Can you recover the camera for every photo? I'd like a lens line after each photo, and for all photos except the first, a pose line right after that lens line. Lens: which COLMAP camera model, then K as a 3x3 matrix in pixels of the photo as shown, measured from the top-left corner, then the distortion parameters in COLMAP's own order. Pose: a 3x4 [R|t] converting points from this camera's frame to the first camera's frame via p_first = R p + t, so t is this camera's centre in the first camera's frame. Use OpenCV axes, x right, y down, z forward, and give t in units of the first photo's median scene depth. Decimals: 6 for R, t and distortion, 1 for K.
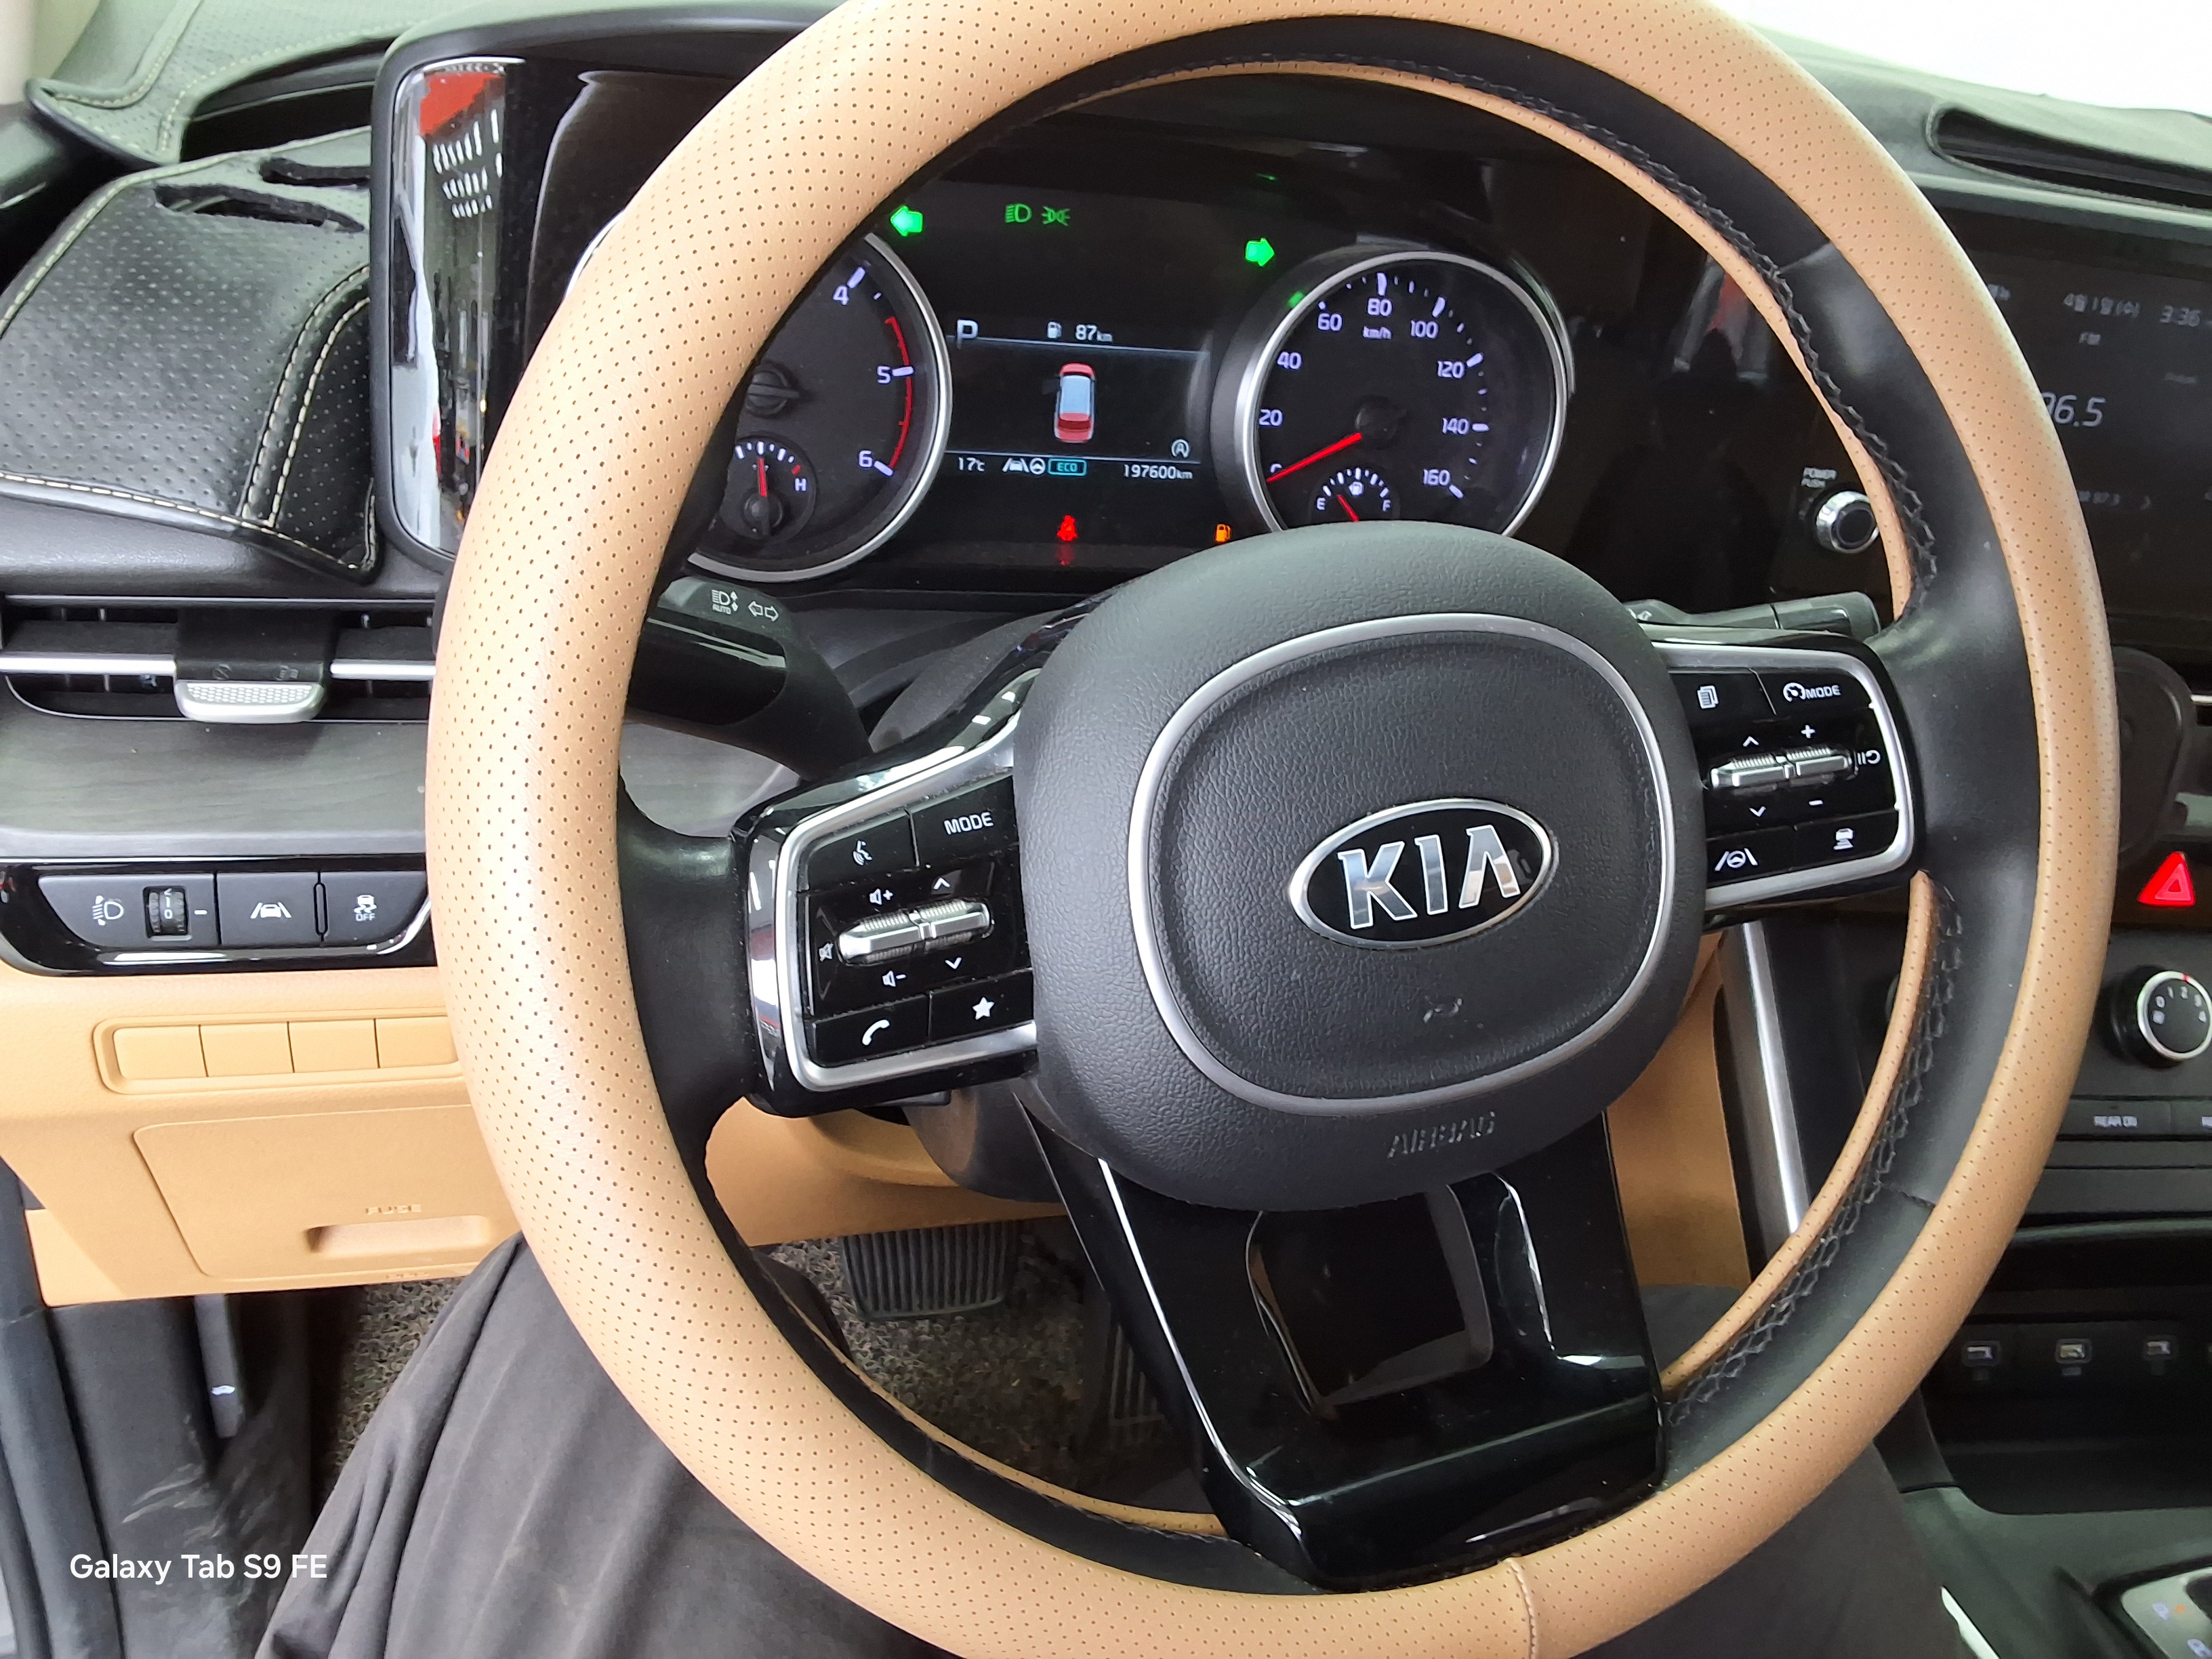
lens RADIAL K [[1789.9, 0, 1105.0], [0, 1789.9, 831.7], [0, 0, 1]] dist [0.084489, -0.005865]
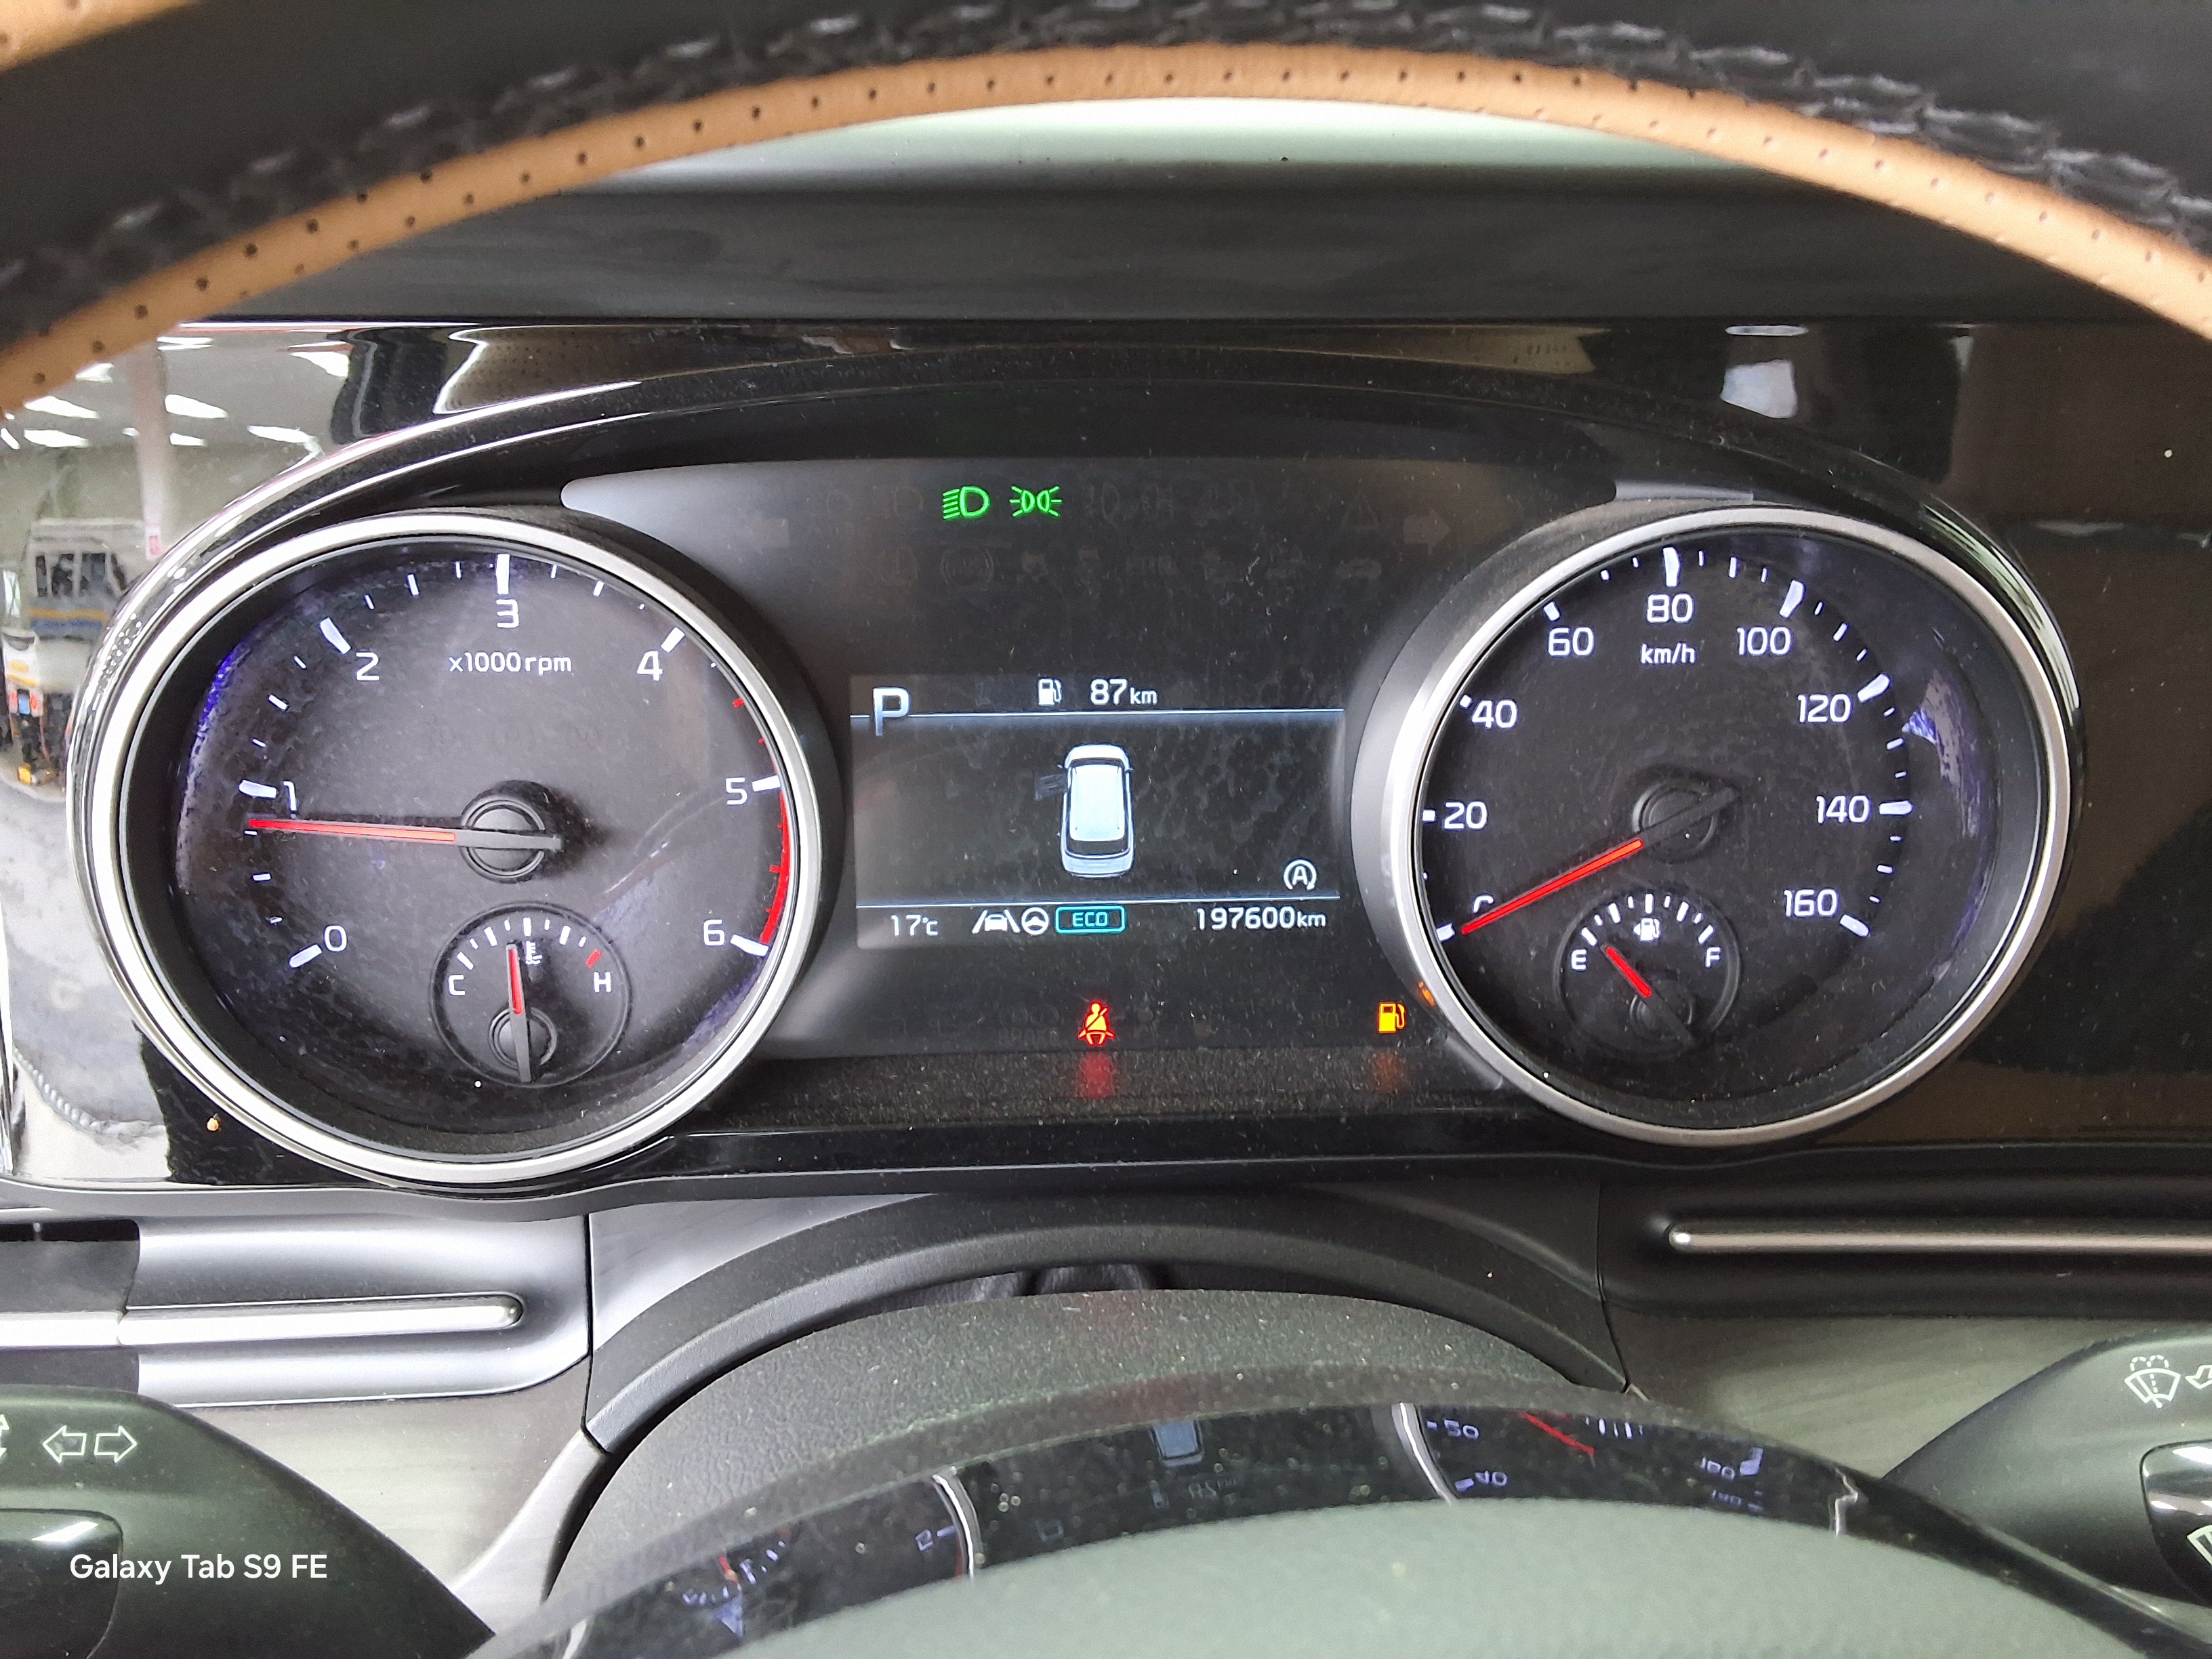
lens RADIAL K [[1789.9, 0, 1104.6], [0, 1789.9, 821.3], [0, 0, 1]] dist [0.084489, -0.005865]
pose [[0.963771, -0.028895, -0.265163, 0.133493], [-0.003406, 0.992701, -0.120554, -0.165099], [0.266711, 0.117090, 0.956638, 0.455963]]
